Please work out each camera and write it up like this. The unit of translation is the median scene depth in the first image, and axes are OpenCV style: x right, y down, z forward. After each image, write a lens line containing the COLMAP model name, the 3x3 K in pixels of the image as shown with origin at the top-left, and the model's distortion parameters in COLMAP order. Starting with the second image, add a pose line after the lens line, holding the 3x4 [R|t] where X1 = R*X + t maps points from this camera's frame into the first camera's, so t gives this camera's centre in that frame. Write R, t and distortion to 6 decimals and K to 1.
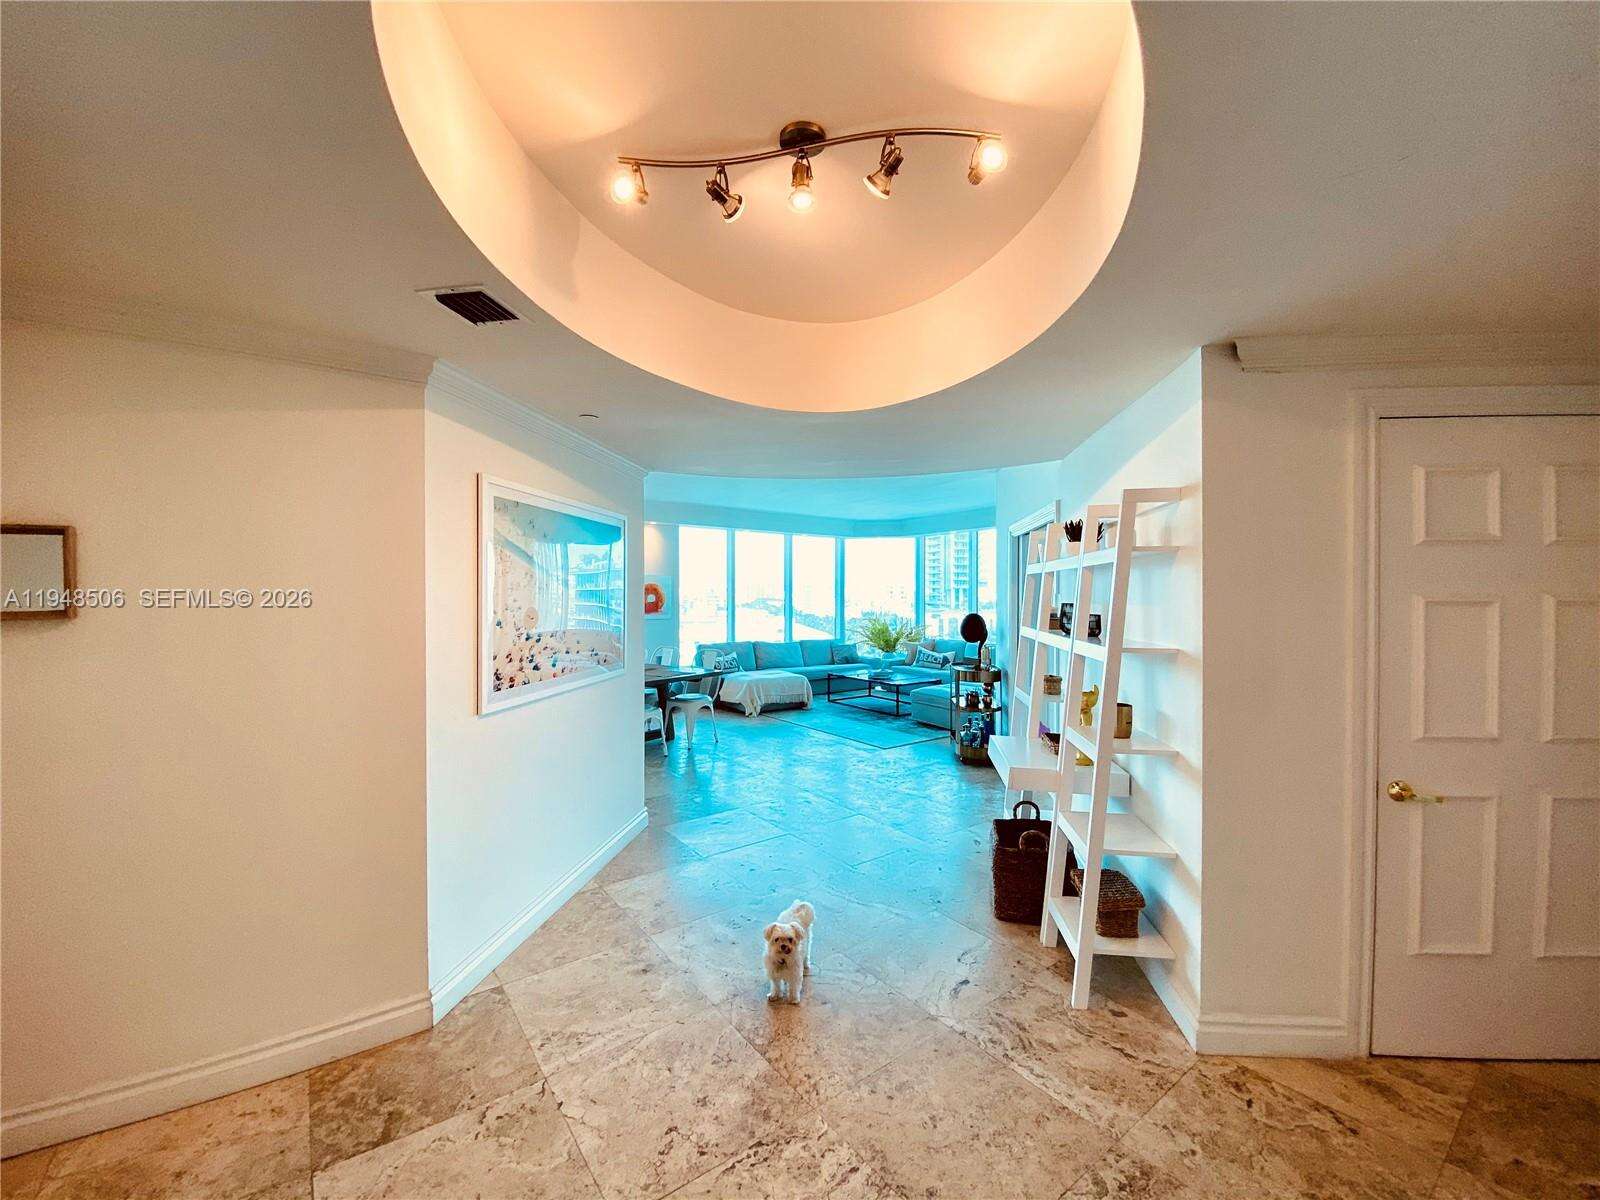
lens RADIAL K [[644.9, 0, 804.8], [0, 644.9, 595.5], [0, 0, 1]] dist [0.023516, -0.022461]
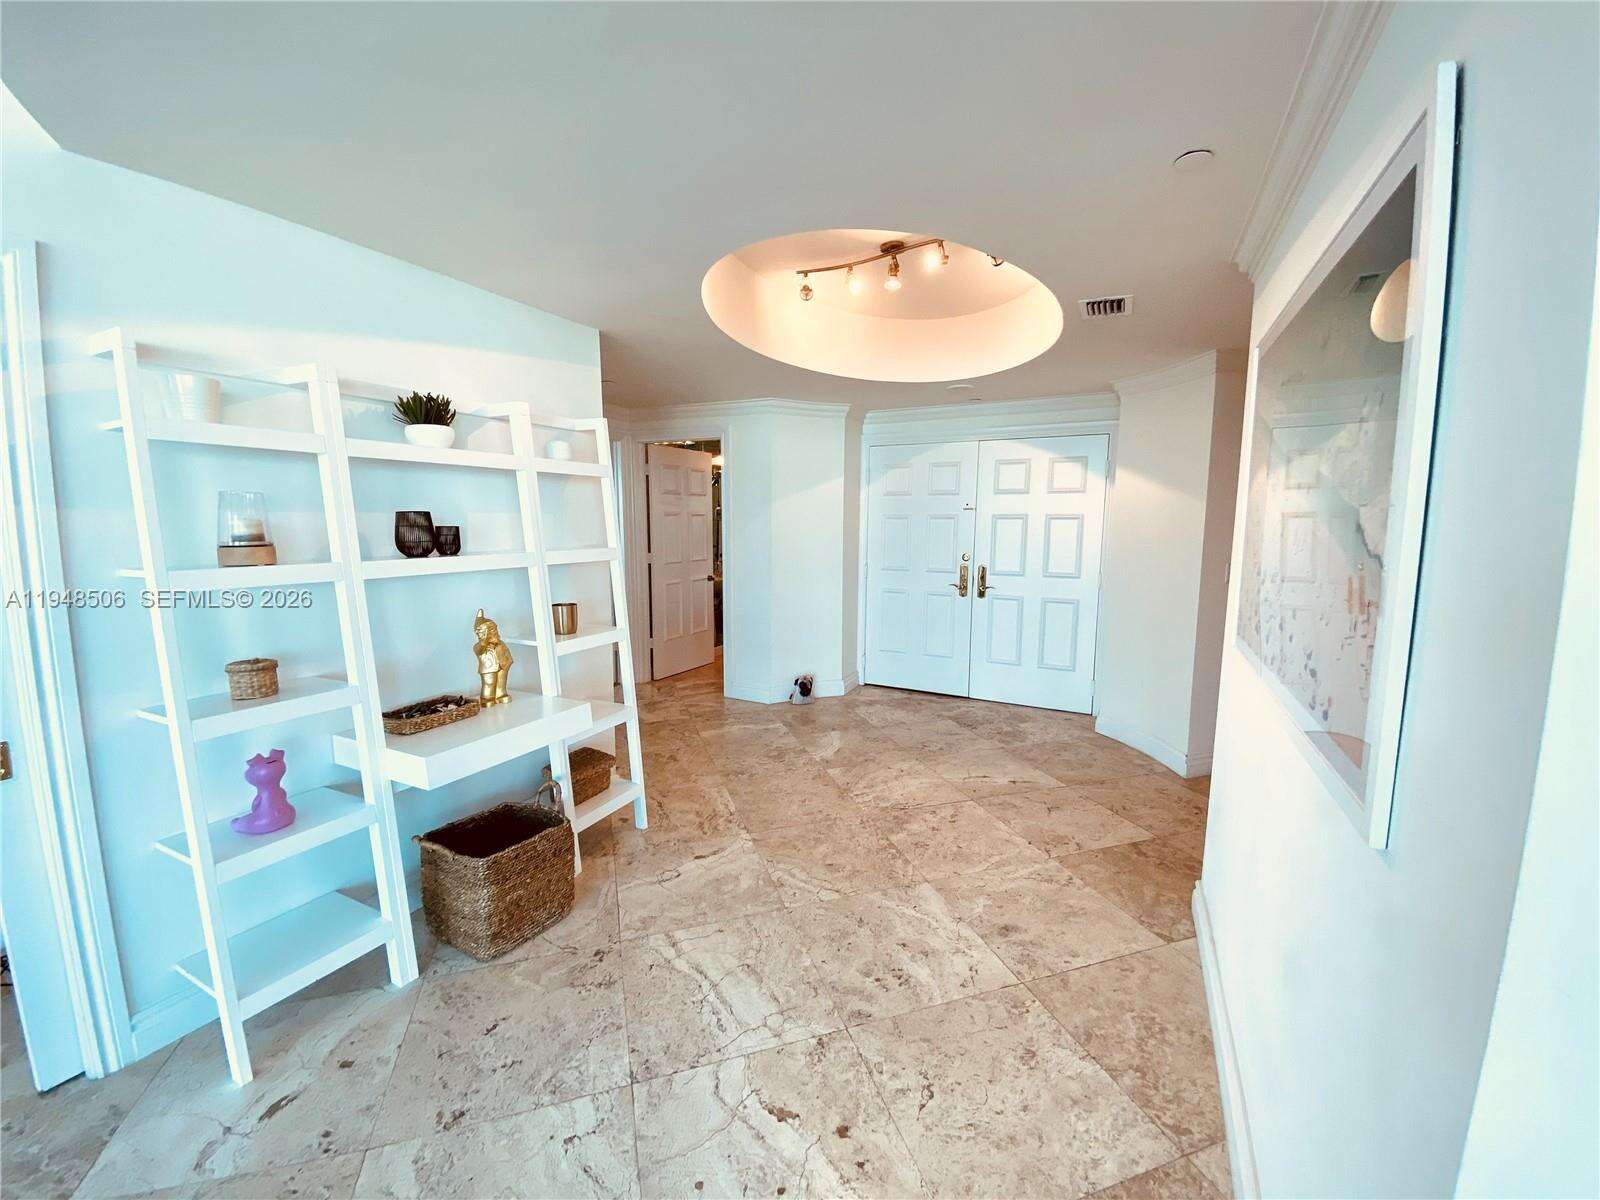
lens RADIAL K [[644.9, 0, 804.8], [0, 644.9, 595.5], [0, 0, 1]] dist [0.023516, -0.022461]
pose [[-0.948835, -0.042076, 0.312957, -0.100647], [-0.003287, 0.992345, 0.123453, 0.006974], [-0.315756, 0.116108, -0.941710, 0.776785]]
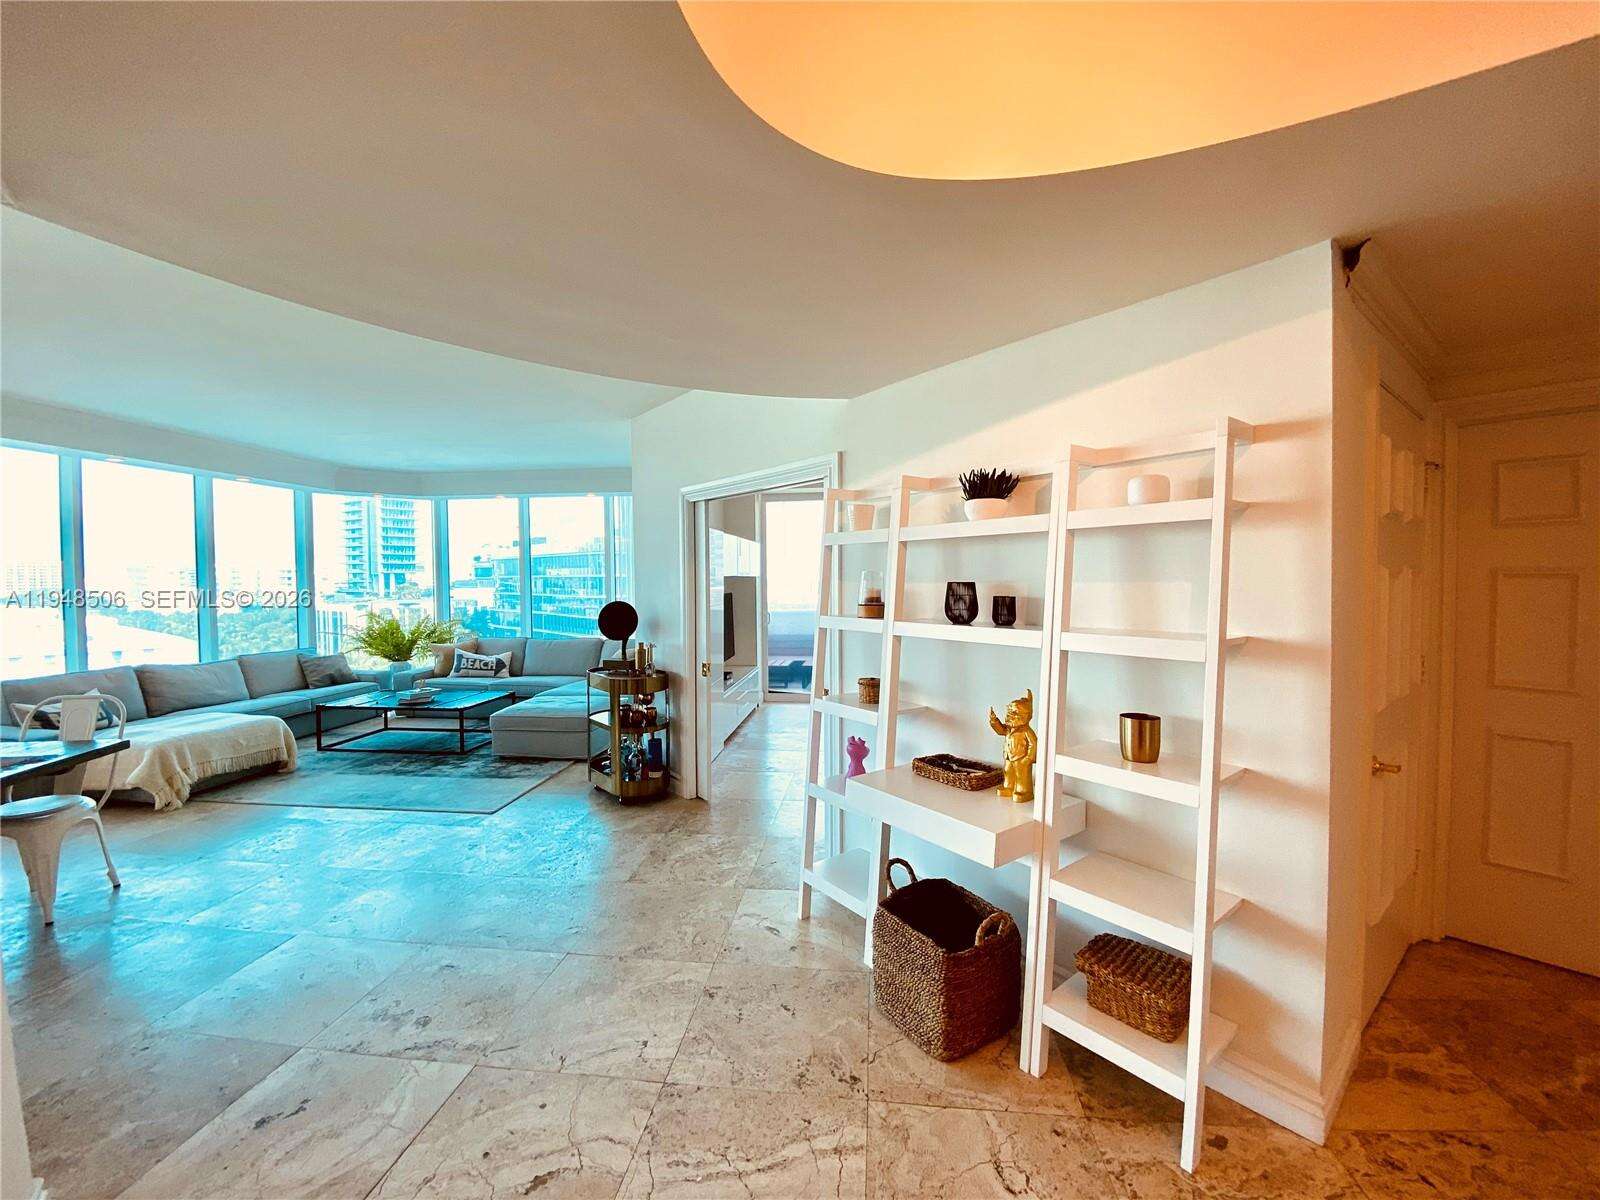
lens RADIAL K [[644.9, 0, 804.8], [0, 644.9, 595.5], [0, 0, 1]] dist [0.023516, -0.022461]
pose [[0.685095, -0.023783, 0.728066, -0.129319], [0.007362, 0.999642, 0.025728, 0.003413], [-0.728417, -0.012266, 0.685025, 0.317205]]
